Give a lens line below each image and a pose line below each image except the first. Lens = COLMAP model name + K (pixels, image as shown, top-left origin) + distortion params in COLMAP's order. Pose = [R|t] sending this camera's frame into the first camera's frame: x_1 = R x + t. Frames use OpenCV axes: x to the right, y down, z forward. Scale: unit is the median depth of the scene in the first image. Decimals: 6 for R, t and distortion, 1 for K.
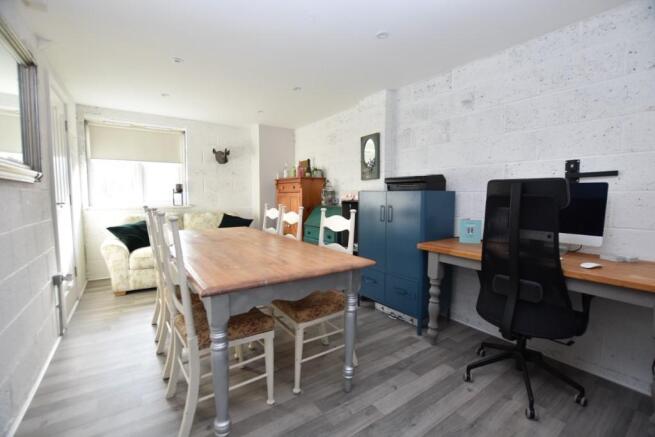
lens RADIAL K [[285.5, 0, 327.5], [0, 285.5, 218.5], [0, 0, 1]] dist [-0.030207, 0.000635]
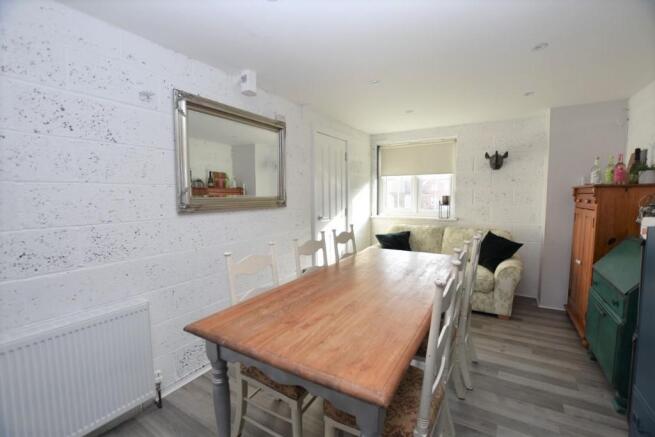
lens RADIAL K [[285.5, 0, 327.5], [0, 285.5, 218.5], [0, 0, 1]] dist [-0.030207, 0.000635]
pose [[0.403448, 0.065084, -0.912685, 0.192229], [-0.063431, 0.997057, 0.043061, -0.061492], [0.912801, 0.040520, 0.406389, 0.251592]]
